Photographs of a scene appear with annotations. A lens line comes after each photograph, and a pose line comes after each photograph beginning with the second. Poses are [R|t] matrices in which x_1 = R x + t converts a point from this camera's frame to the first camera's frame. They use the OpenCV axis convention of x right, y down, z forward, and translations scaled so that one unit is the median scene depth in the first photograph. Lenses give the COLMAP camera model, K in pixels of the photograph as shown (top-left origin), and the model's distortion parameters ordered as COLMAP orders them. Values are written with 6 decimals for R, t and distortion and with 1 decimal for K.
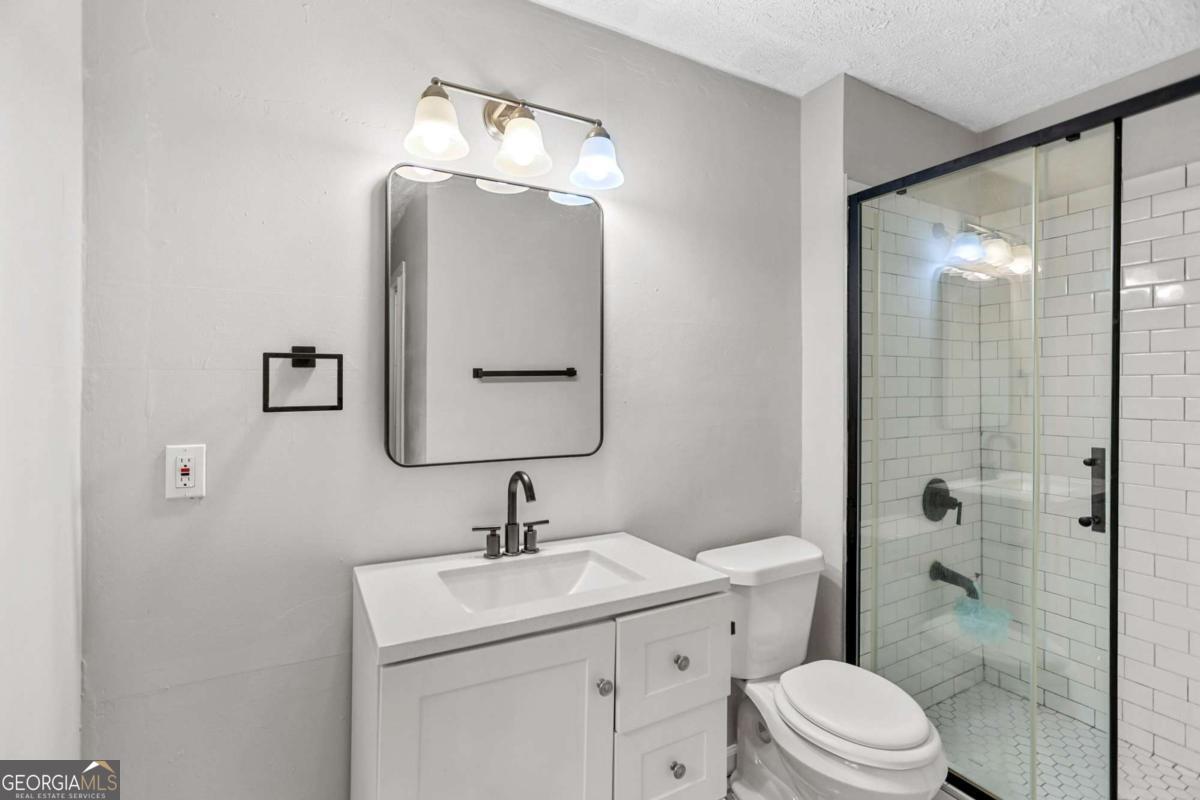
lens RADIAL K [[551.3, 0, 593.8], [0, 551.3, 388.4], [0, 0, 1]] dist [-0.039608, 0.026361]
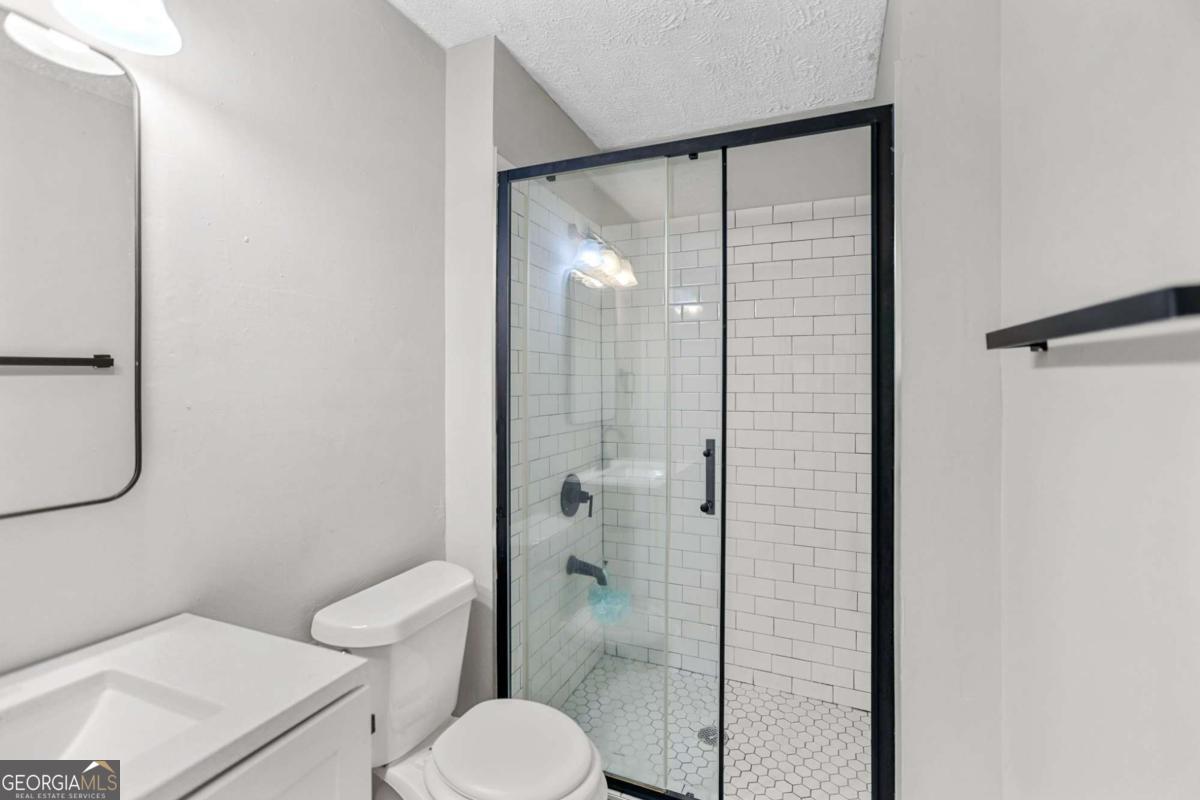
lens RADIAL K [[551.3, 0, 593.8], [0, 551.3, 388.4], [0, 0, 1]] dist [-0.039608, 0.026361]
pose [[0.786205, -0.003120, 0.617958, 0.030812], [-0.000294, 0.999985, 0.005424, -0.000479], [-0.617966, -0.004446, 0.786192, 0.185064]]
